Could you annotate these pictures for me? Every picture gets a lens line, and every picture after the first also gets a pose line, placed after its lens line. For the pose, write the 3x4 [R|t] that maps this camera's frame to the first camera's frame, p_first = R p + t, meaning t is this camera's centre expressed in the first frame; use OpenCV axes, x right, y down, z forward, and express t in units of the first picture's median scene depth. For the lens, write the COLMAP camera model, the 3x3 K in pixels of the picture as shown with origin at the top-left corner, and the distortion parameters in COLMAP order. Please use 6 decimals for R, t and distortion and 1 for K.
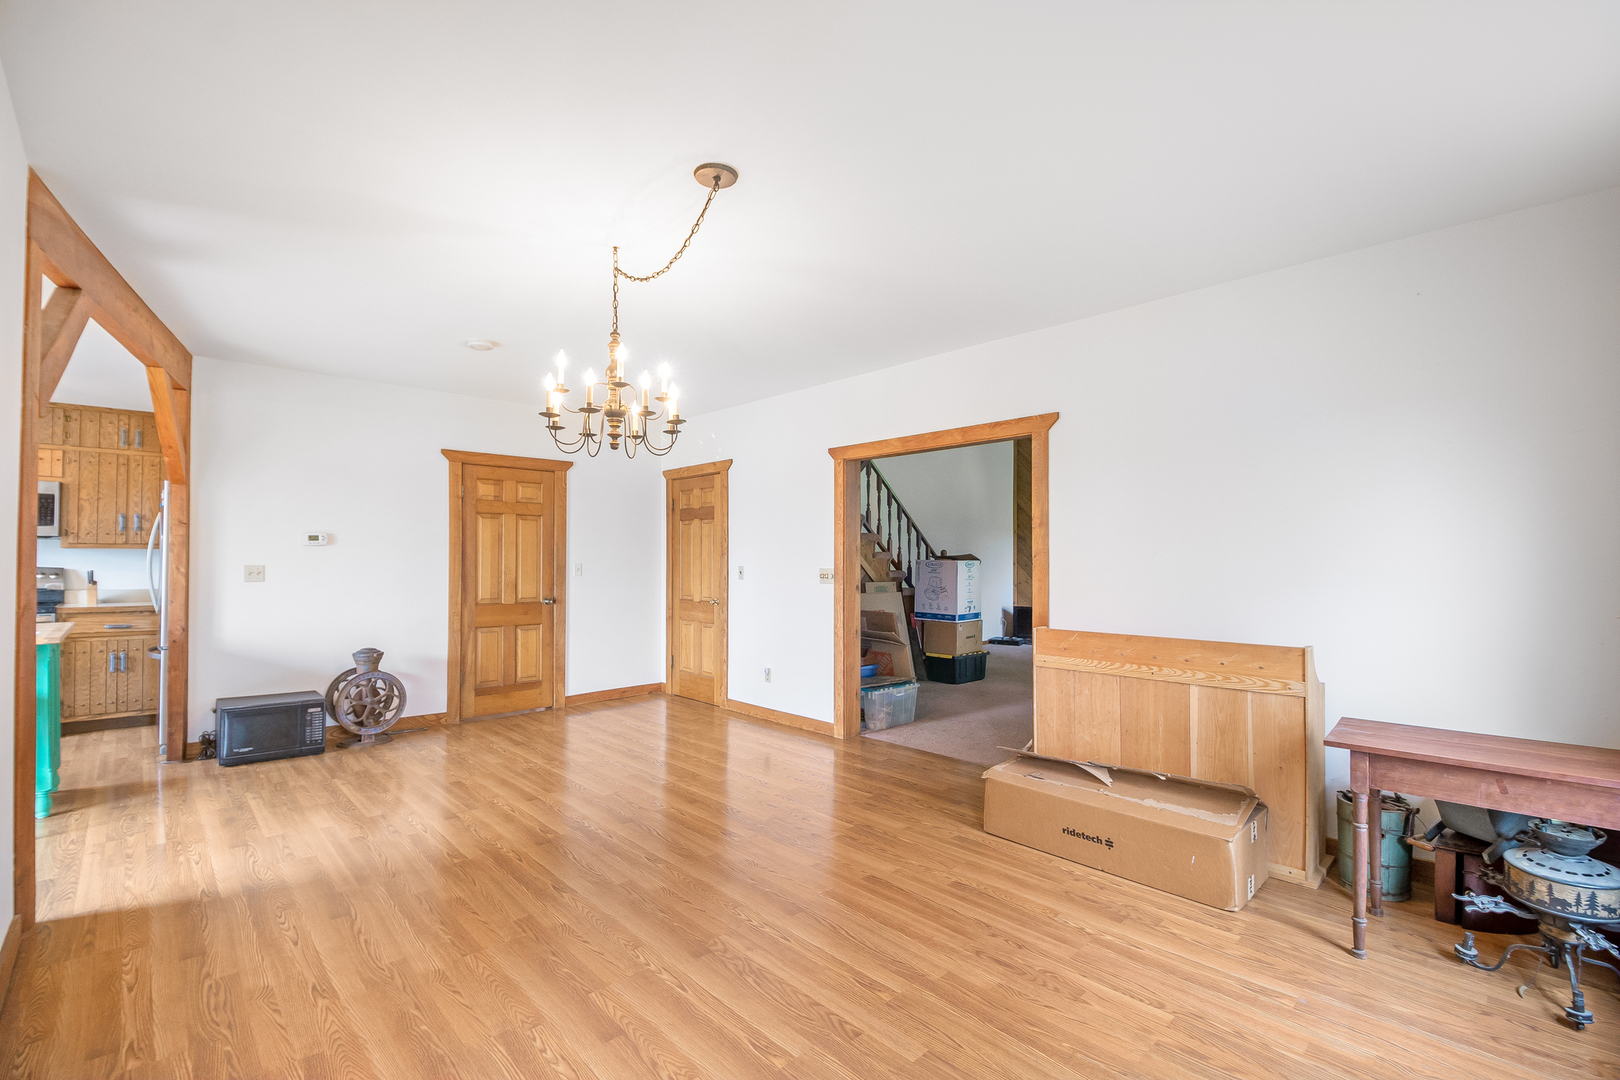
lens RADIAL K [[707.6, 0, 808.6], [0, 707.6, 548.6], [0, 0, 1]] dist [-0.021490, -0.000378]
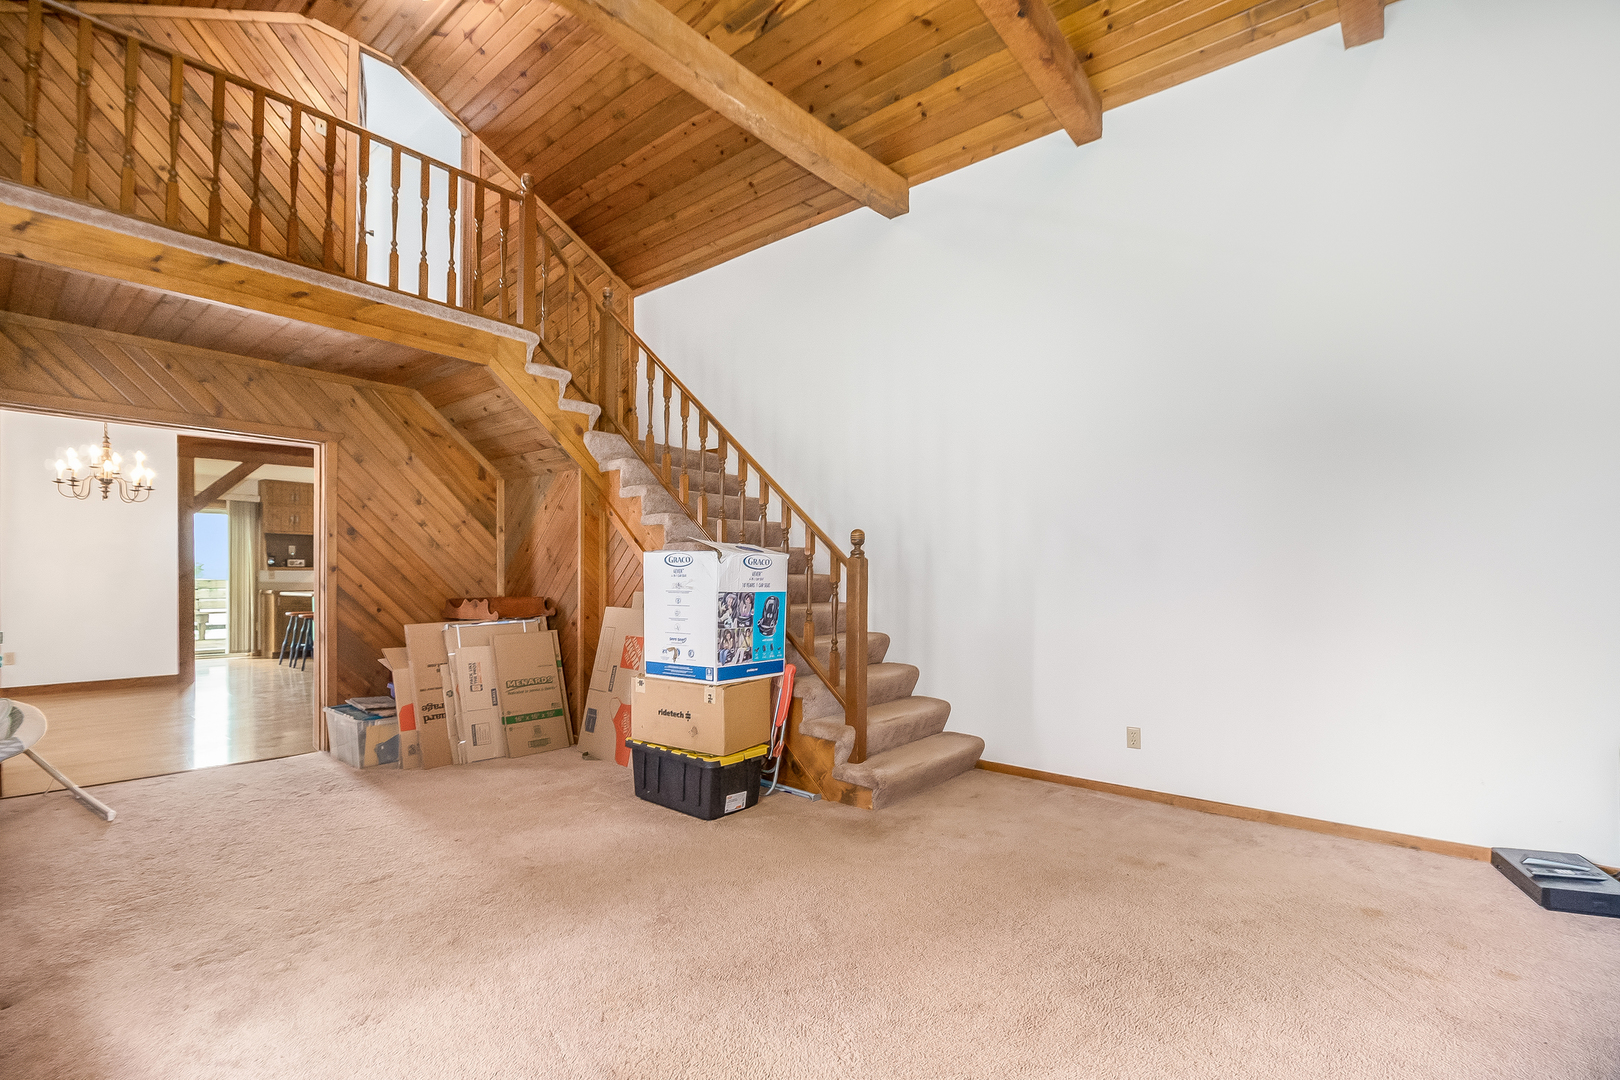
lens RADIAL K [[714.5, 0, 793.3], [0, 714.5, 576.8], [0, 0, 1]] dist [0.000078, -0.000176]
pose [[0.103082, -0.003149, -0.994668, 0.705554], [0.012225, 0.999923, -0.001899, 0.035215], [0.994598, -0.011964, 0.103113, 1.021258]]
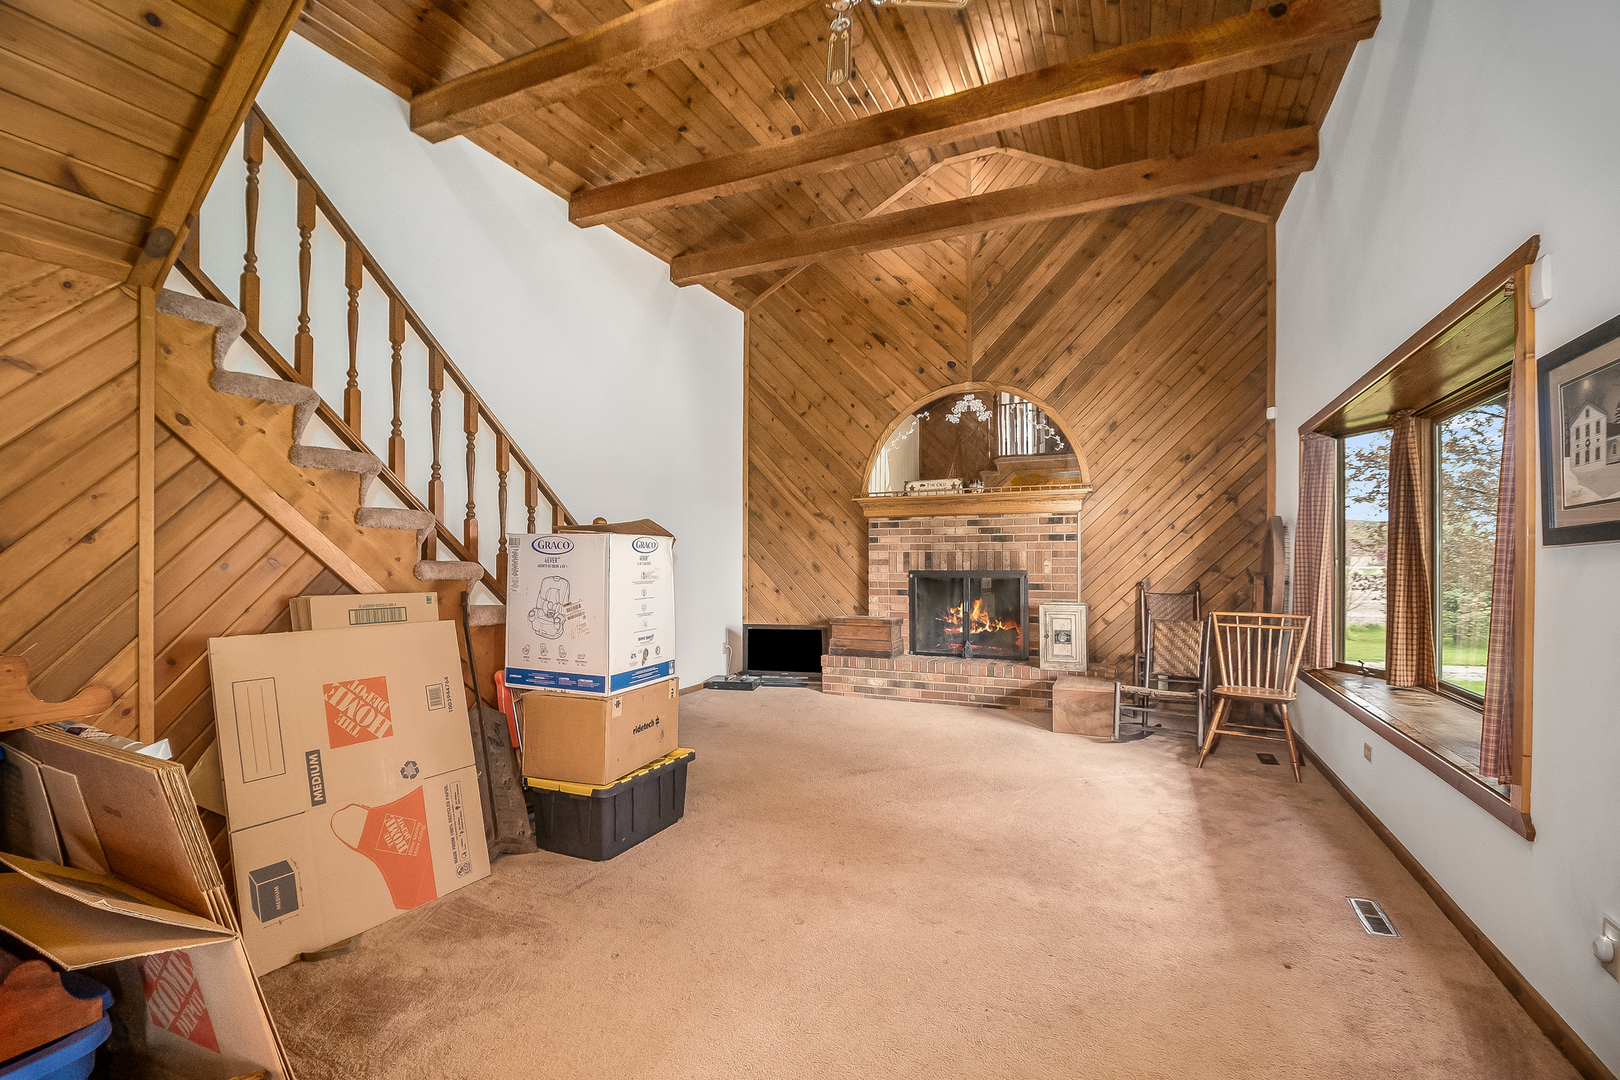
lens RADIAL K [[724.9, 0, 801.7], [0, 724.9, 543.8], [0, 0, 1]] dist [0.001077, -0.000334]
pose [[0.932781, 0.004274, 0.360418, 0.160717], [-0.002556, 0.999983, -0.005243, 0.023301], [-0.360435, 0.003970, 0.932776, 0.576759]]
